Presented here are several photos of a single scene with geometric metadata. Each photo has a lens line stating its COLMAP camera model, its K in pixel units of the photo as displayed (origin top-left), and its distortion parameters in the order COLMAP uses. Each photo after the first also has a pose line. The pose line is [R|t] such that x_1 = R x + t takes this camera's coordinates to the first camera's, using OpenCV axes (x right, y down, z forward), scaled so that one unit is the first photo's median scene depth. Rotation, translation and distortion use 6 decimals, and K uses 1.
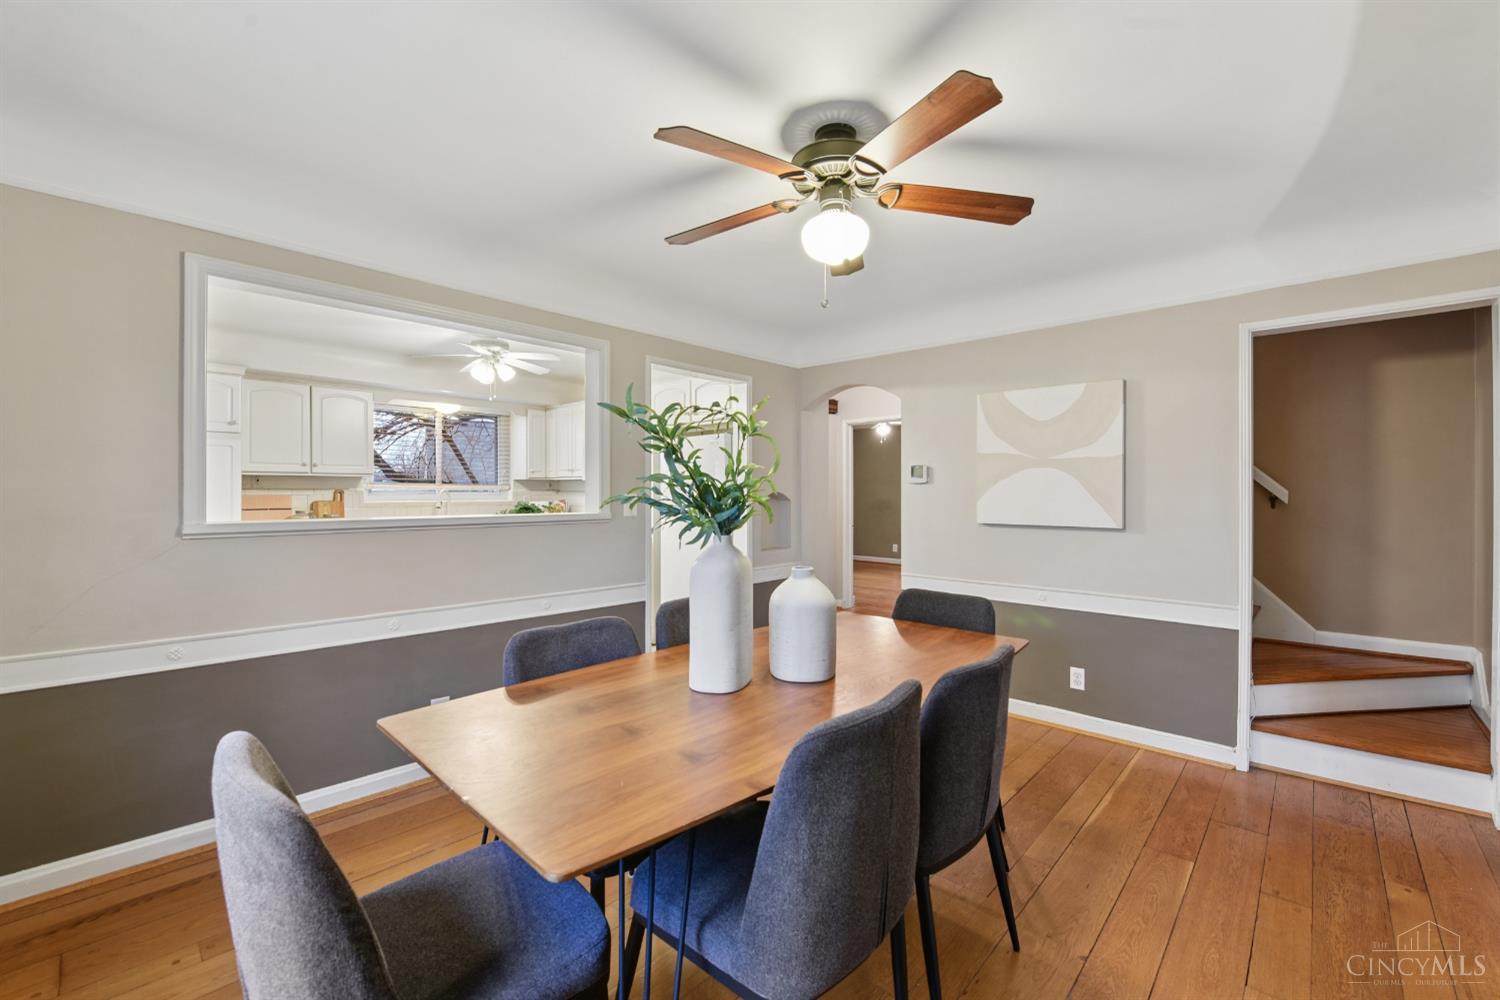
lens RADIAL K [[611.3, 0, 758.0], [0, 611.3, 491.6], [0, 0, 1]] dist [-0.008801, -0.000068]
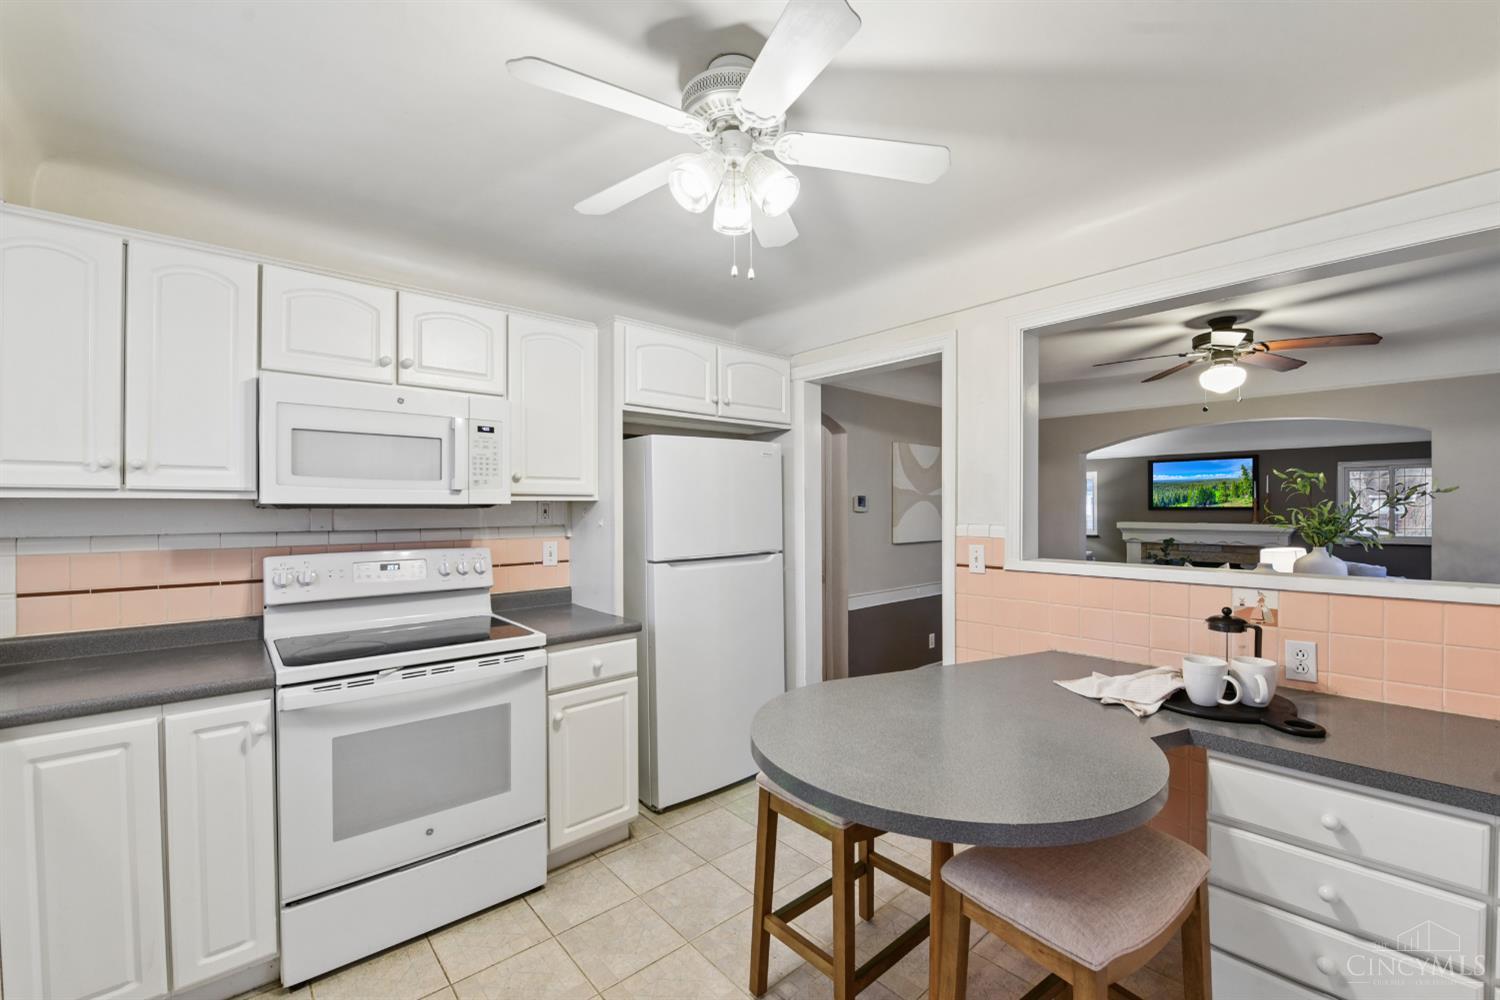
lens RADIAL K [[629.0, 0, 741.0], [0, 629.0, 505.7], [0, 0, 1]] dist [-0.012686, -0.000710]
pose [[0.102344, 0.000947, 0.994749, -0.693574], [0.002838, 0.999995, -0.001244, -0.018675], [-0.994745, 0.002951, 0.102341, 0.849960]]
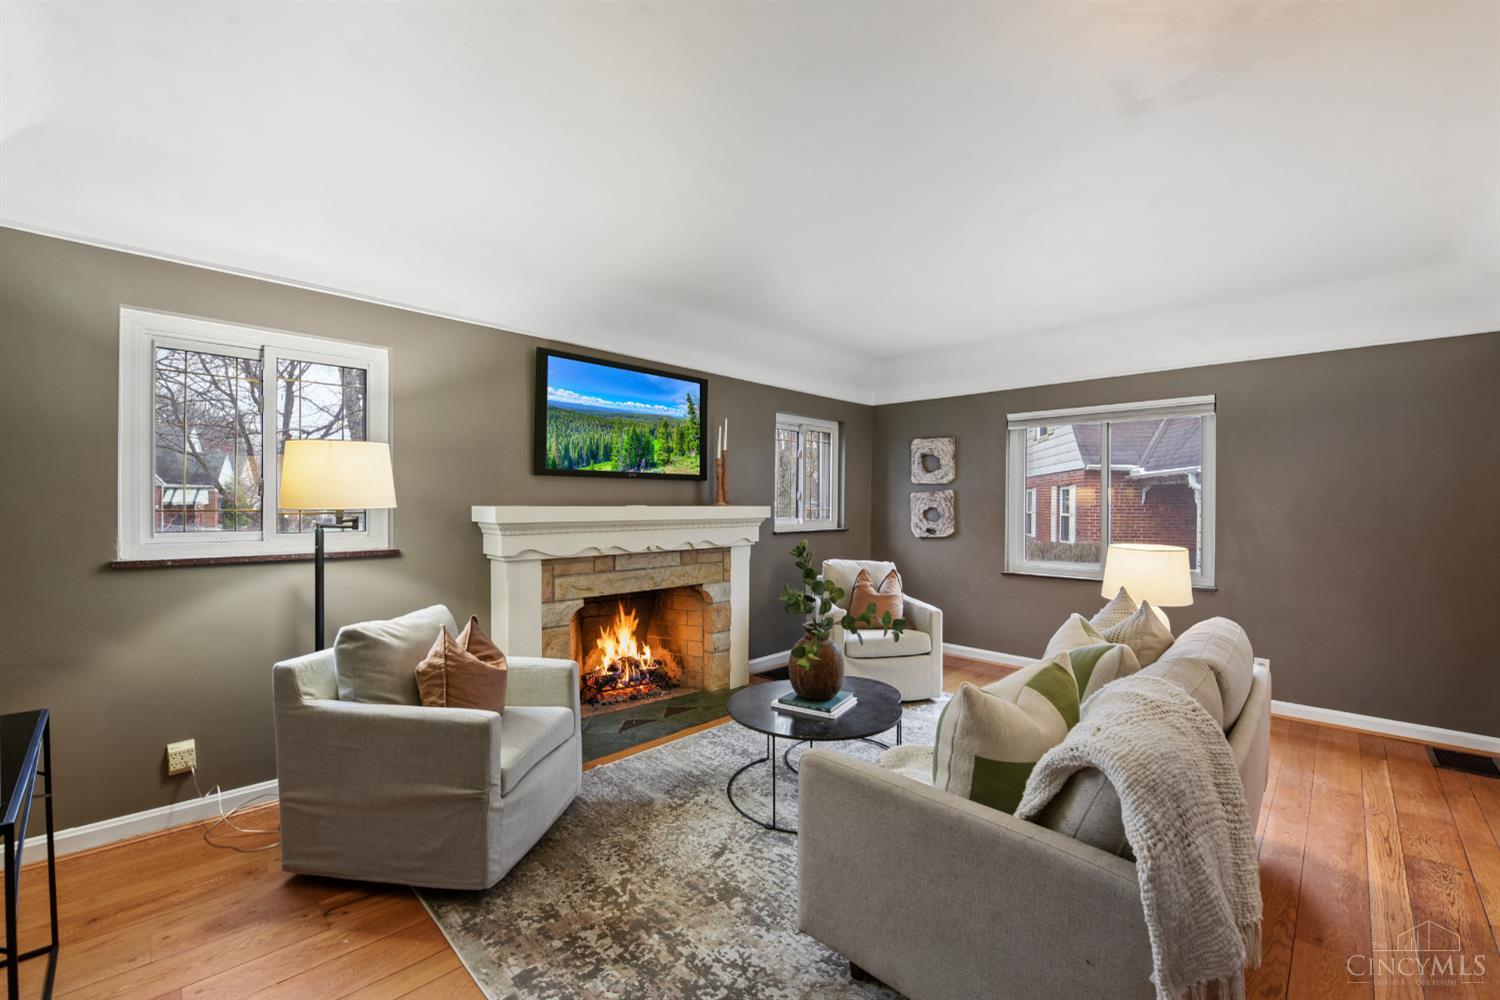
lens RADIAL K [[611.3, 0, 740.4], [0, 611.3, 505.7], [0, 0, 1]] dist [-0.008801, -0.000068]
pose [[-0.998714, -0.015184, 0.048375, 0.932095], [-0.014520, 0.999796, 0.014042, 0.015942], [-0.048578, 0.013321, -0.998731, 0.546516]]
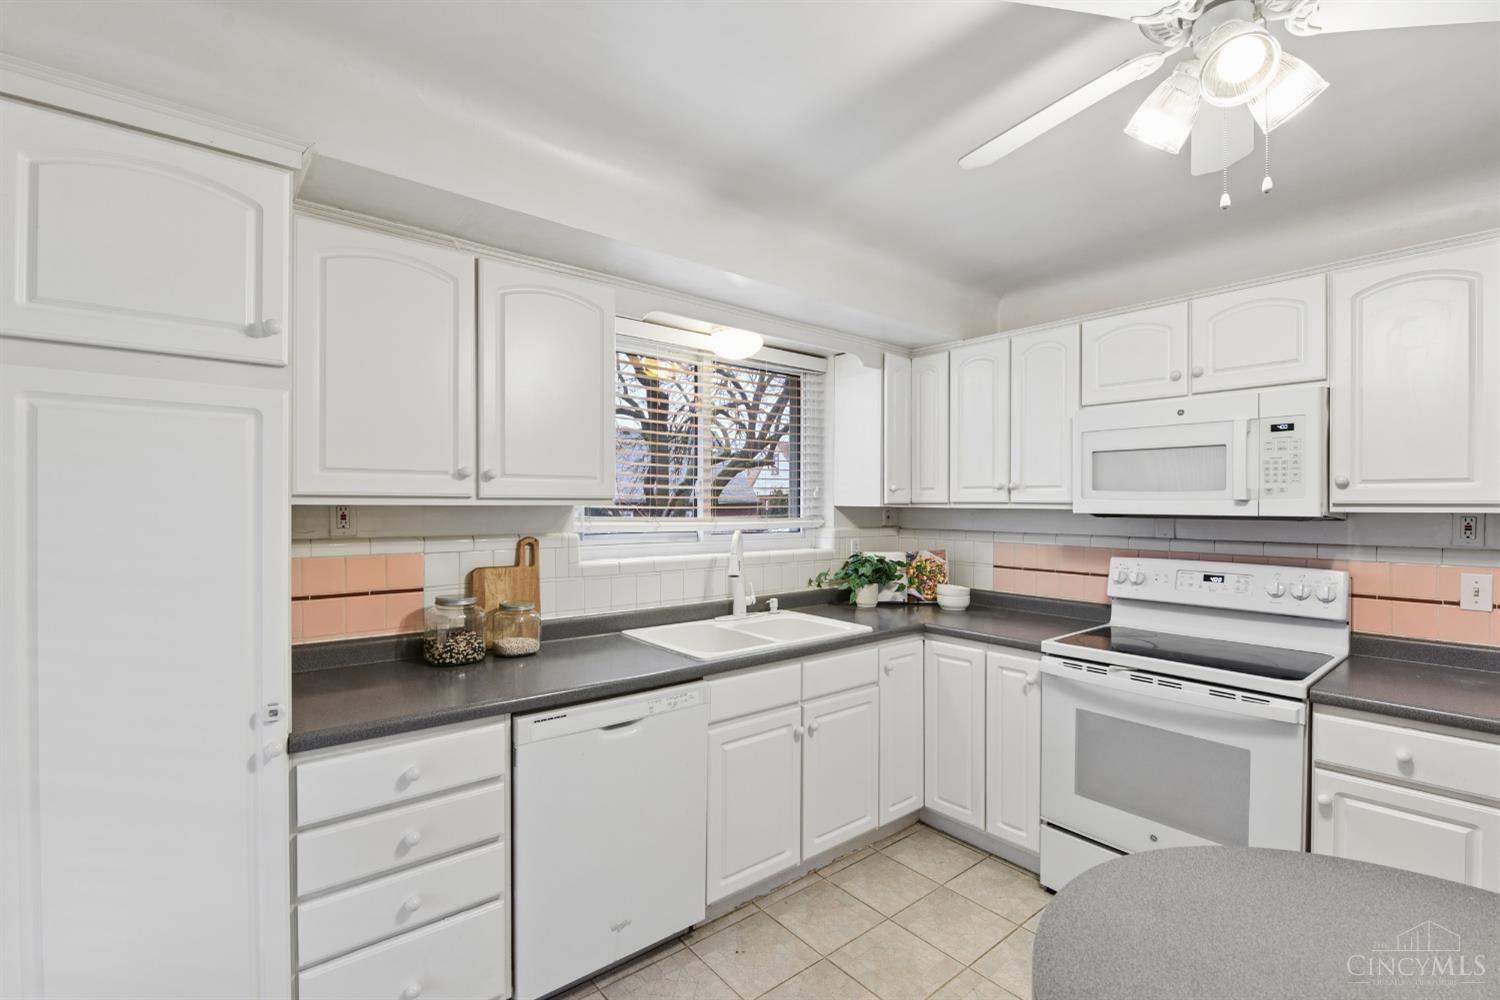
lens RADIAL K [[662.8, 0, 755.3], [0, 662.8, 508.4], [0, 0, 1]] dist [-0.000727, -0.000511]
pose [[0.991202, 0.004326, -0.132287, -0.519842], [-0.003600, 0.999977, 0.005720, -0.027135], [0.132309, -0.005194, 0.991195, 0.632590]]
